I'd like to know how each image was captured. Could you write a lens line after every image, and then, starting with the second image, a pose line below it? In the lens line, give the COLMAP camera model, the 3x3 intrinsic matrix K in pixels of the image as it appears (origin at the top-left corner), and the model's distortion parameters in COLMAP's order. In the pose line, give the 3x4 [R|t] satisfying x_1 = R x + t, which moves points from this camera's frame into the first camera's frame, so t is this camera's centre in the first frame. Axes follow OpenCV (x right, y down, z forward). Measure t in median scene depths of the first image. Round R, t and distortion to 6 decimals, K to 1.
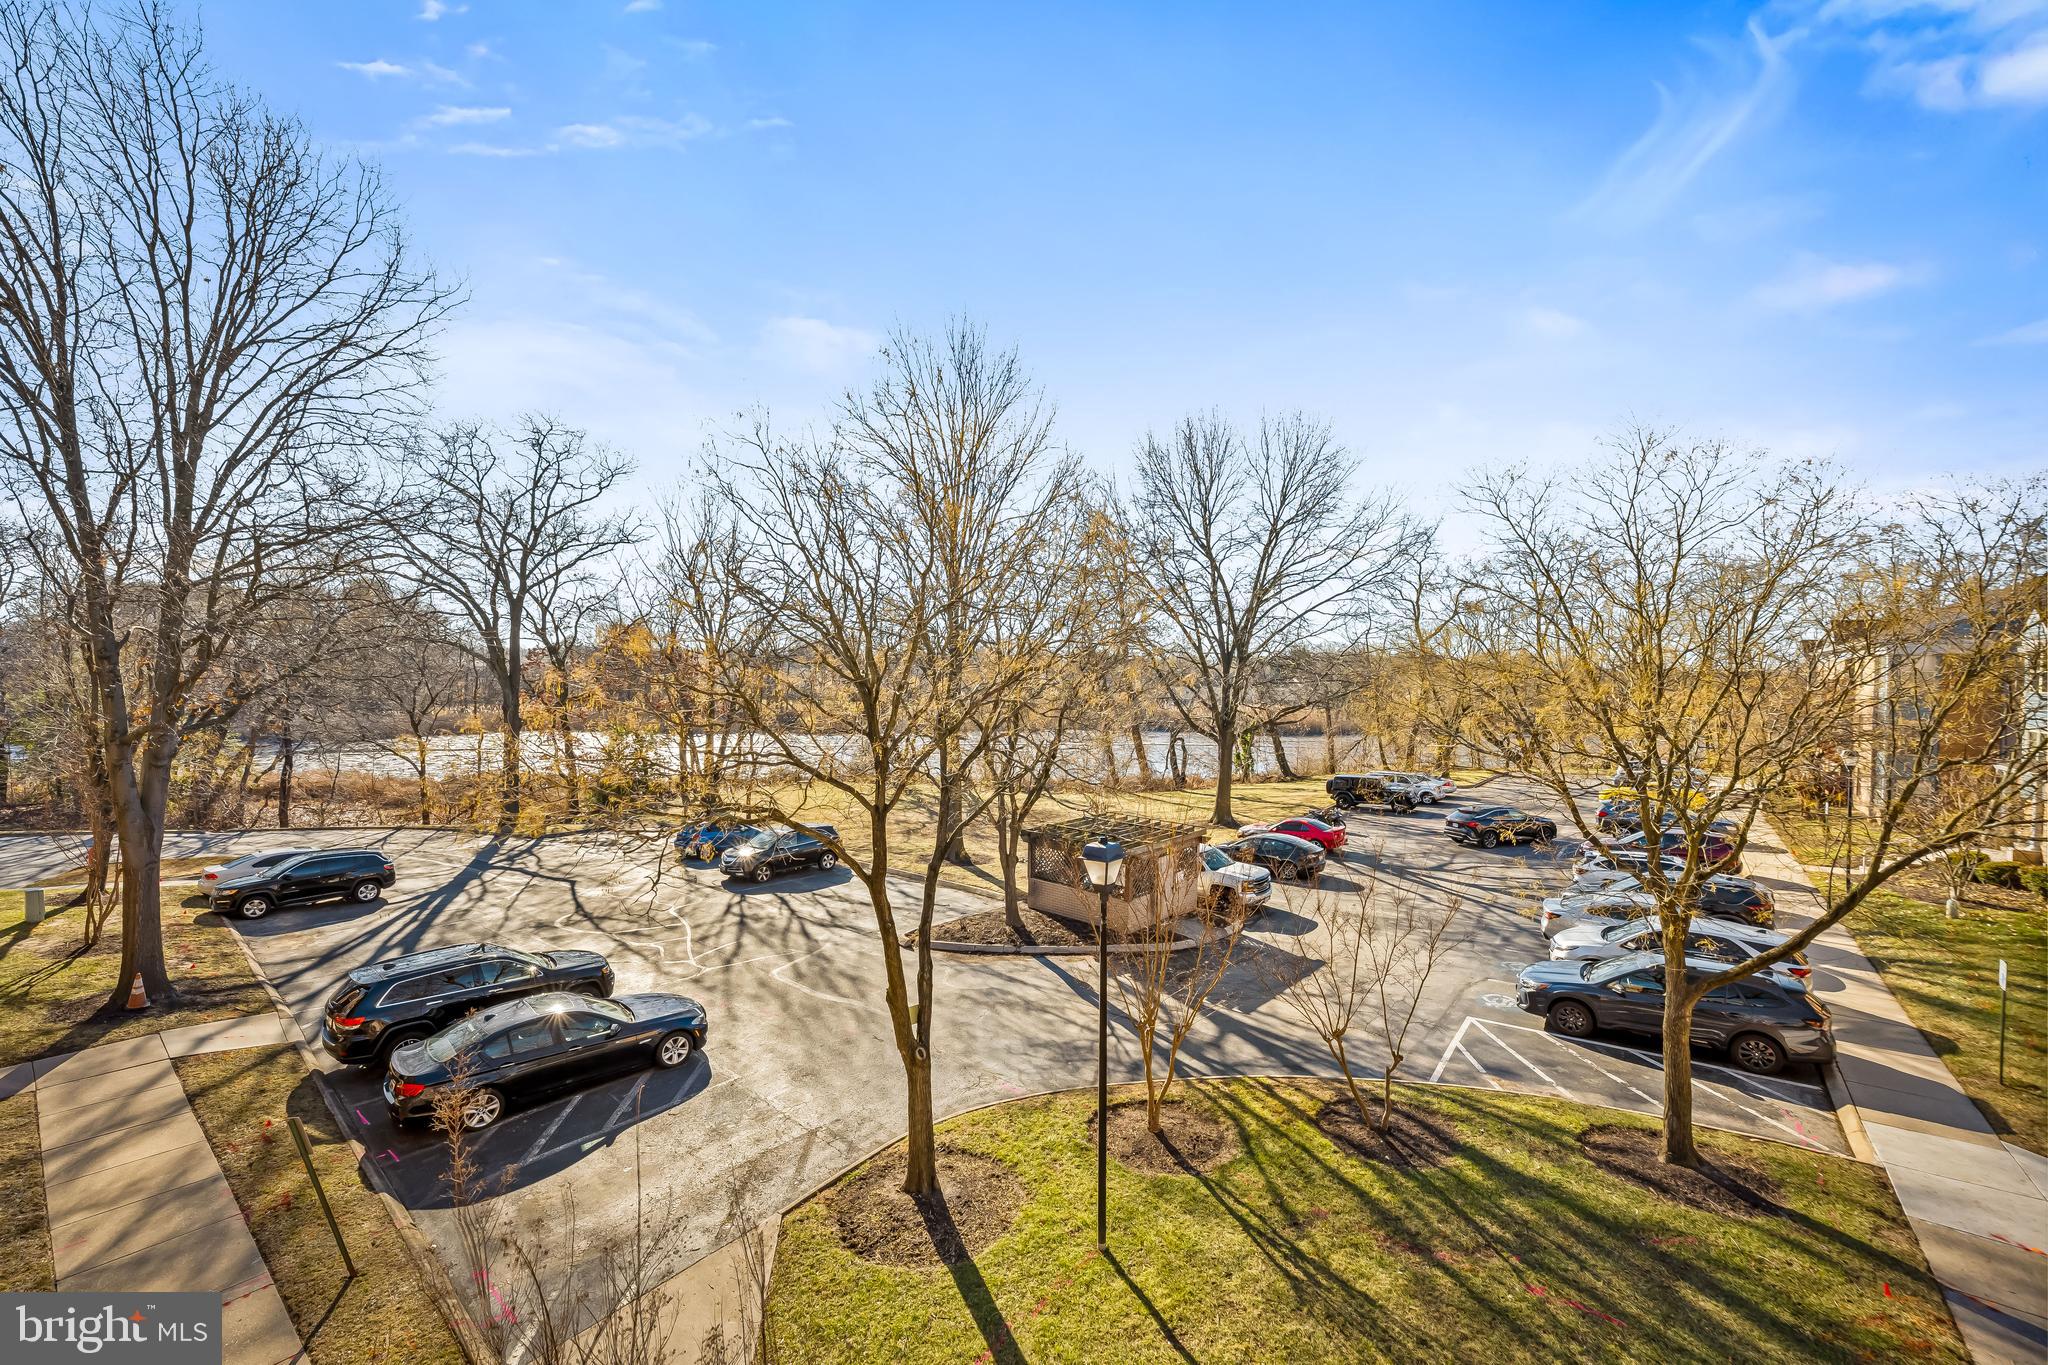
lens RADIAL K [[815.2, 0, 1023.1], [0, 815.2, 700.2], [0, 0, 1]] dist [-0.000309, 0.000115]
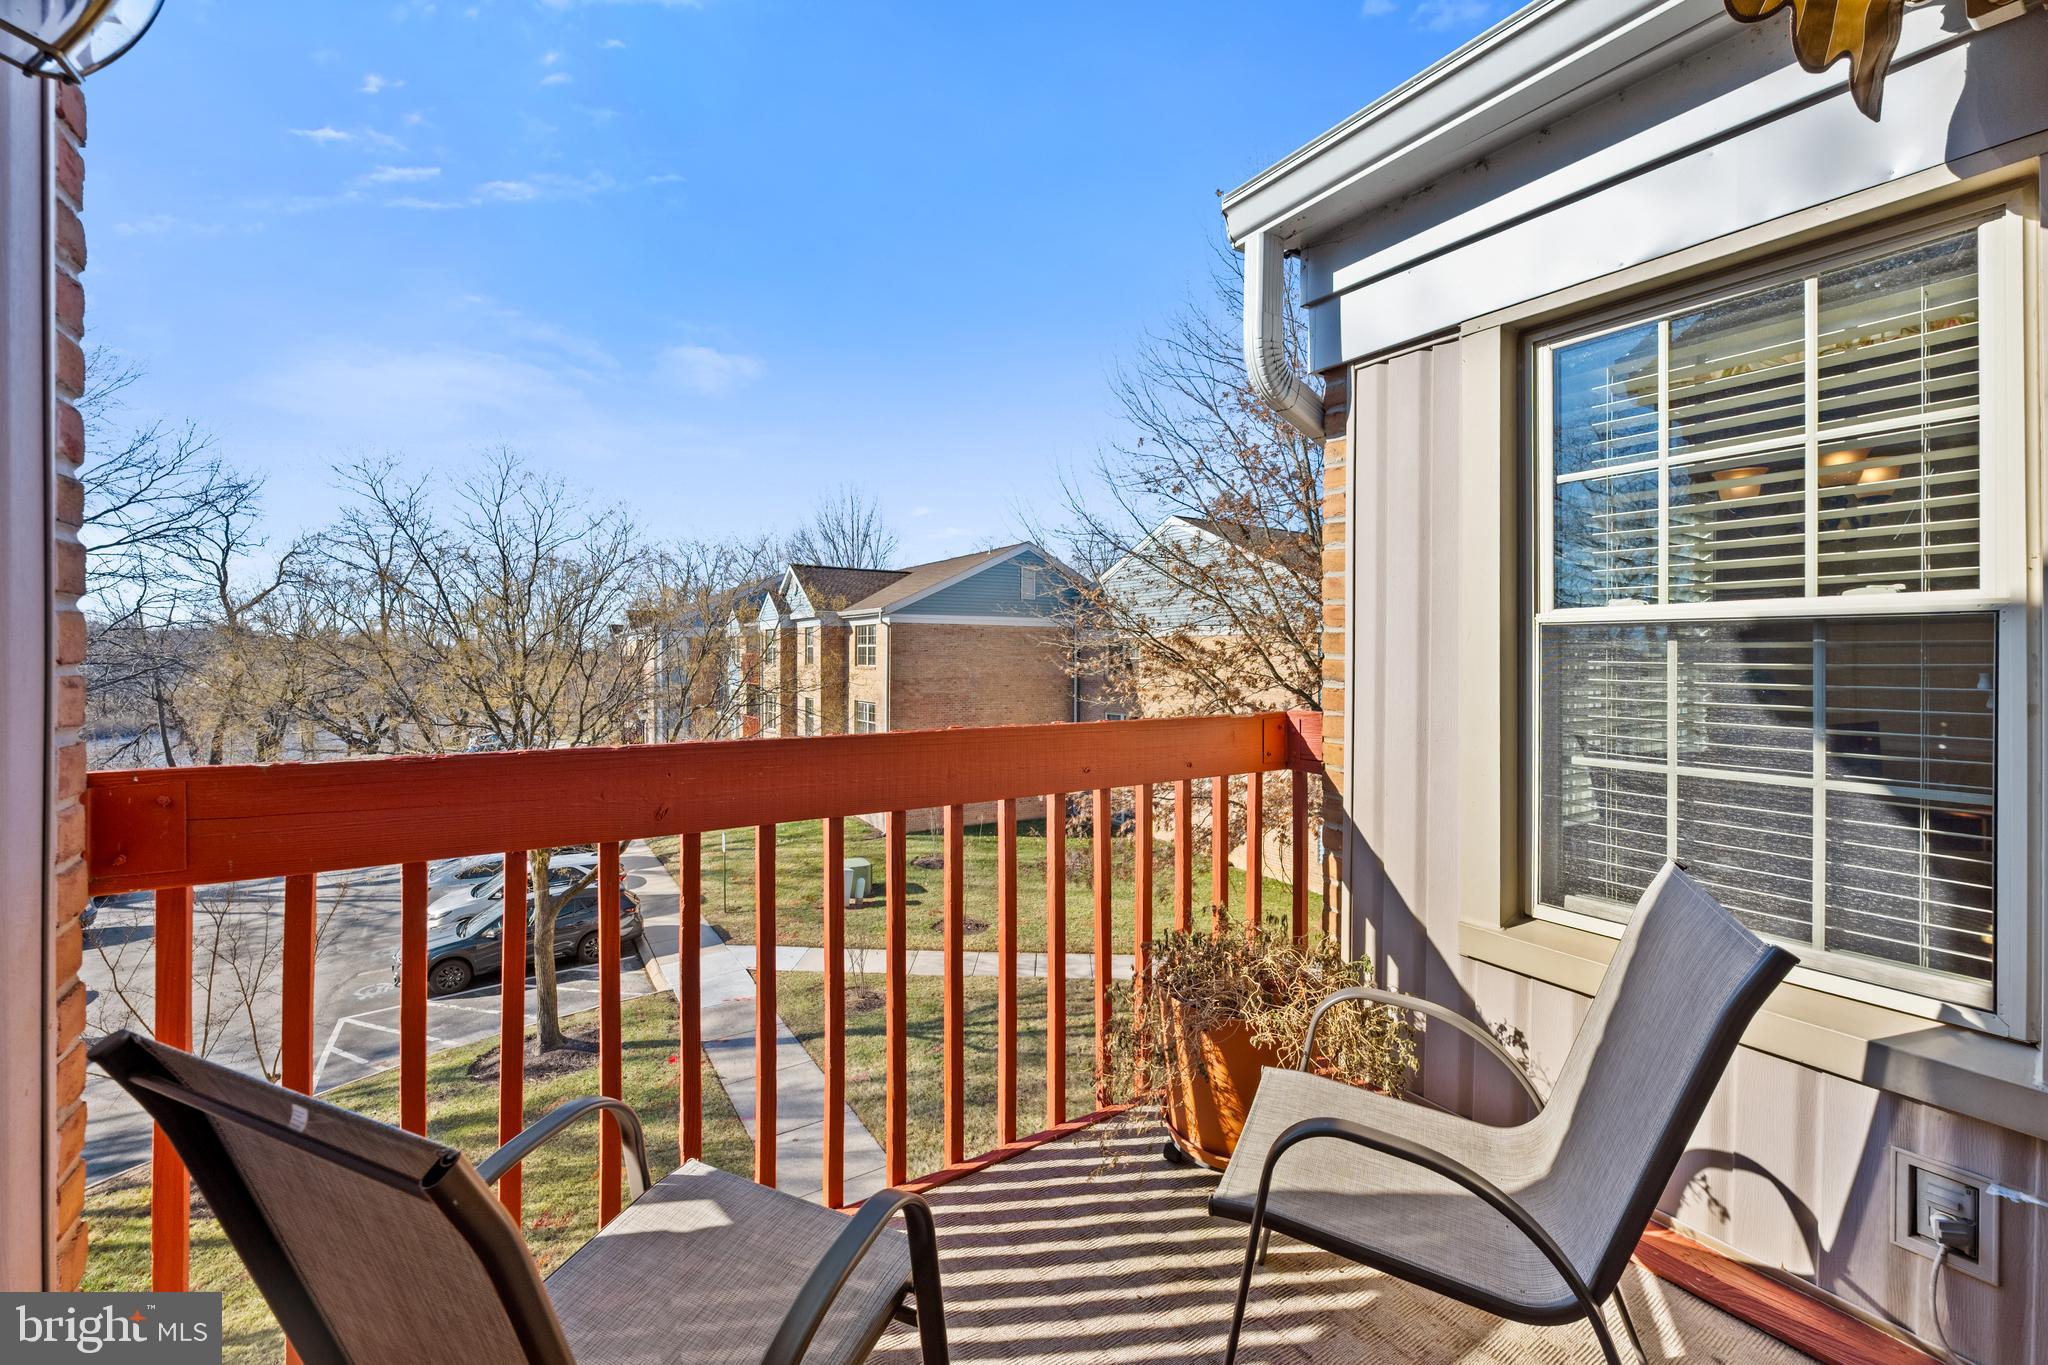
lens RADIAL K [[829.4, 0, 1031.1], [0, 829.4, 648.3], [0, 0, 1]] dist [-0.006609, 0.000462]
pose [[0.326332, 0.001044, 0.945255, -0.121925], [0.033947, 0.999341, -0.012824, 0.002012], [-0.944645, 0.036273, 0.326082, -0.101110]]
